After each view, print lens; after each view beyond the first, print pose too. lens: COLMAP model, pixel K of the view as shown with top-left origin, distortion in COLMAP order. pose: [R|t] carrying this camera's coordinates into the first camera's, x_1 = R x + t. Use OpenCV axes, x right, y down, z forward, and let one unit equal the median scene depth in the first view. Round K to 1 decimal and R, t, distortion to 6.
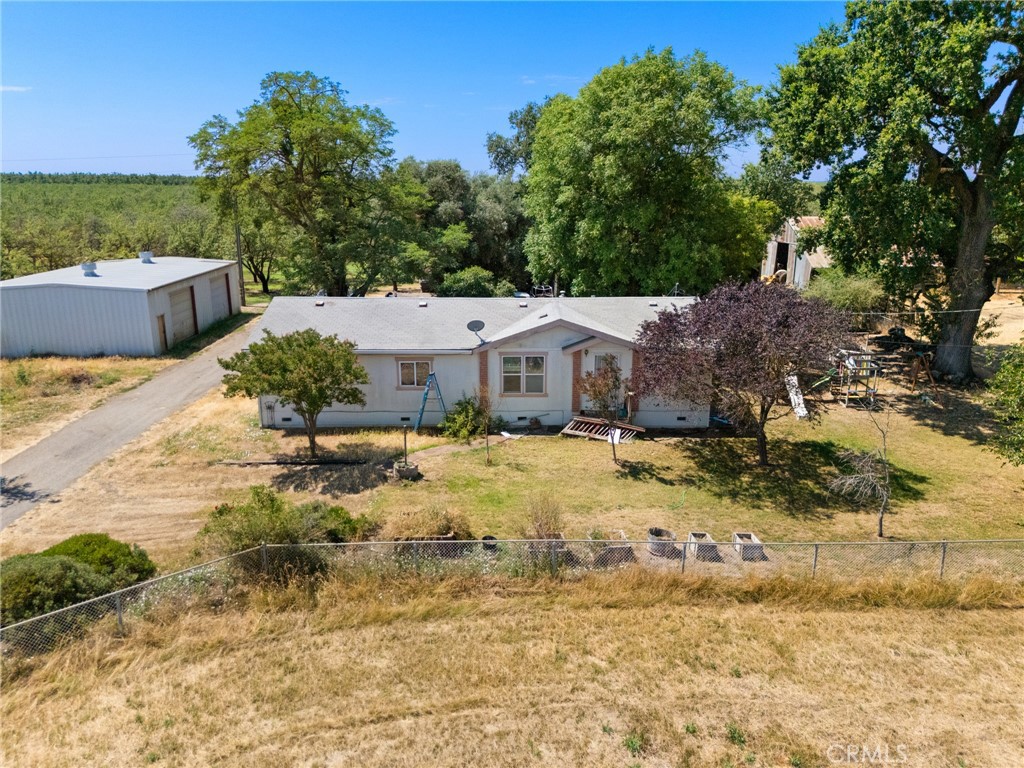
lens RADIAL K [[756.1, 0, 512.0], [0, 756.1, 384.0], [0, 0, 1]] dist [0.030507, 0.000191]
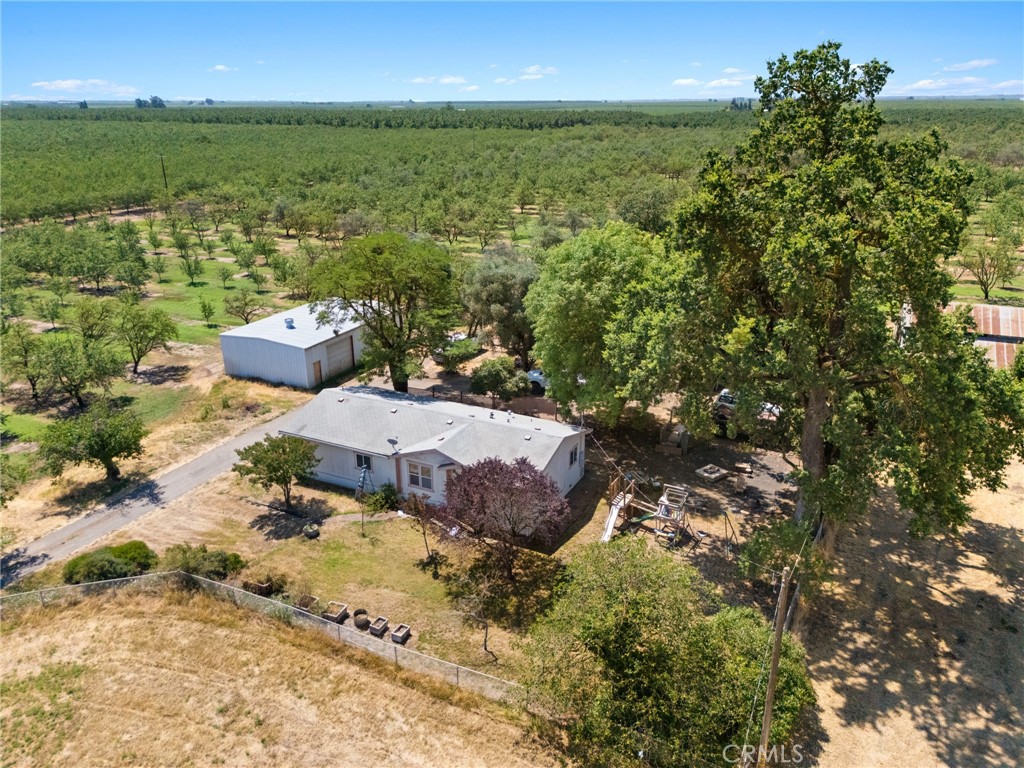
lens RADIAL K [[756.1, 0, 512.0], [0, 756.1, 384.0], [0, 0, 1]] dist [0.030507, 0.000191]
pose [[0.891180, 0.152639, -0.427199, 0.905399], [-0.111677, 0.986531, 0.119521, -0.449599], [0.439689, -0.058806, 0.896223, -0.327584]]
